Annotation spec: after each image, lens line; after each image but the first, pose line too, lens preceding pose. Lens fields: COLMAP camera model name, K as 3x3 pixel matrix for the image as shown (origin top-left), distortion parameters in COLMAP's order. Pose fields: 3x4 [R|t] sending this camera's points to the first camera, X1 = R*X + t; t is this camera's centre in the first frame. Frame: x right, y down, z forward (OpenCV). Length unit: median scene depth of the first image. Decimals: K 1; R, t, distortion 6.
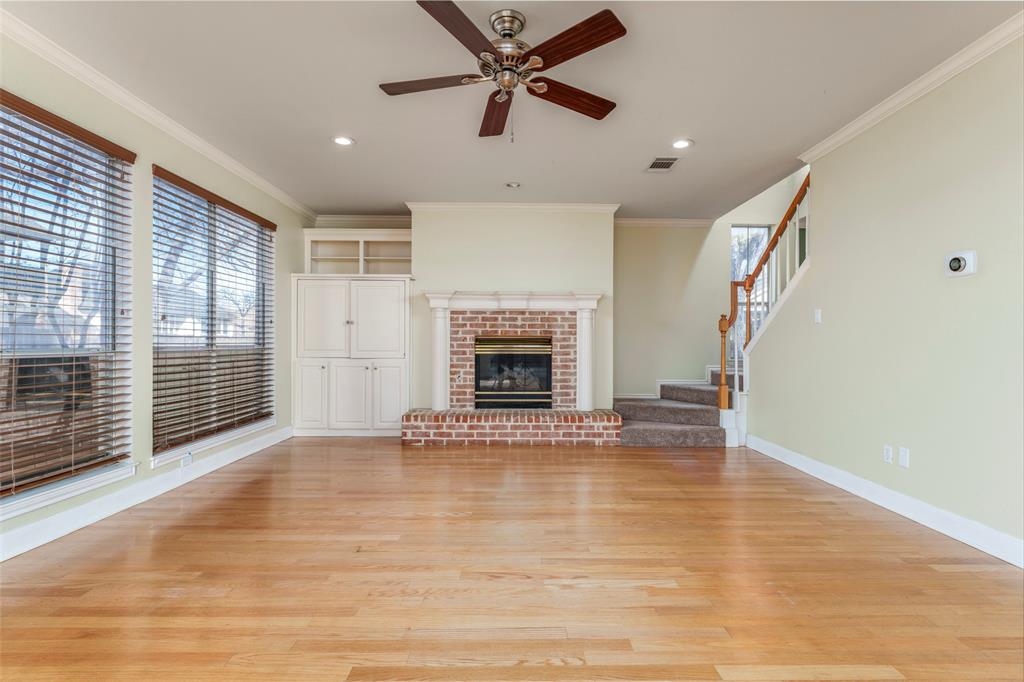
lens RADIAL K [[487.5, 0, 512.4], [0, 487.5, 341.4], [0, 0, 1]] dist [-0.000225, -0.000783]
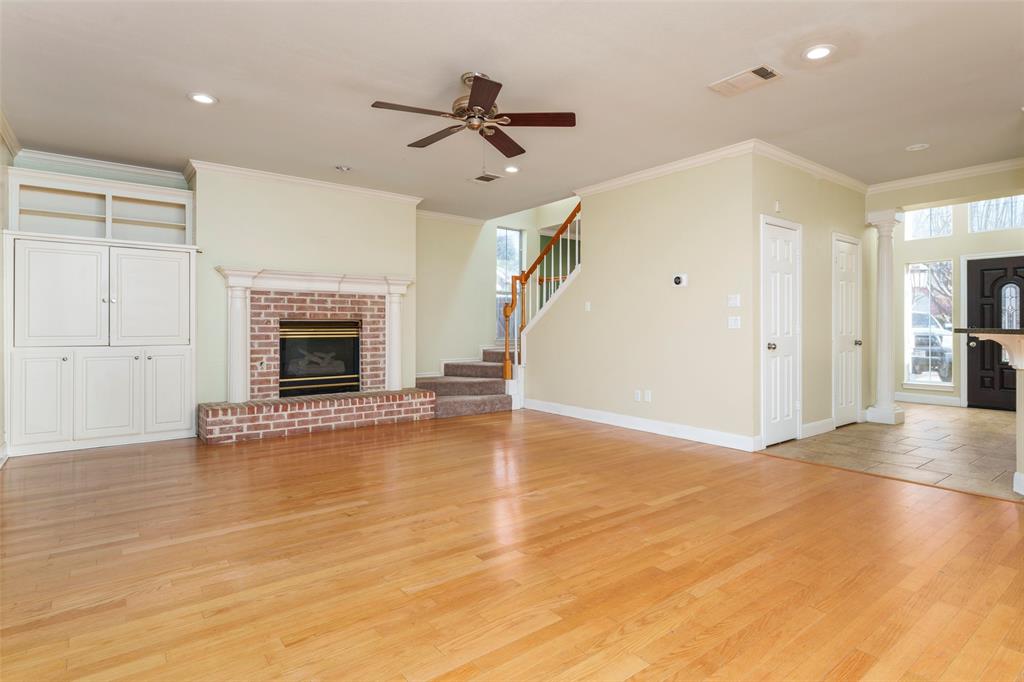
lens RADIAL K [[559.7, 0, 513.3], [0, 559.7, 325.1], [0, 0, 1]] dist [0.001274, -0.000227]
pose [[0.790971, -0.001831, 0.611851, -0.395743], [-0.000102, 0.999995, 0.003123, -0.002591], [-0.611854, -0.002533, 0.790967, -0.113848]]
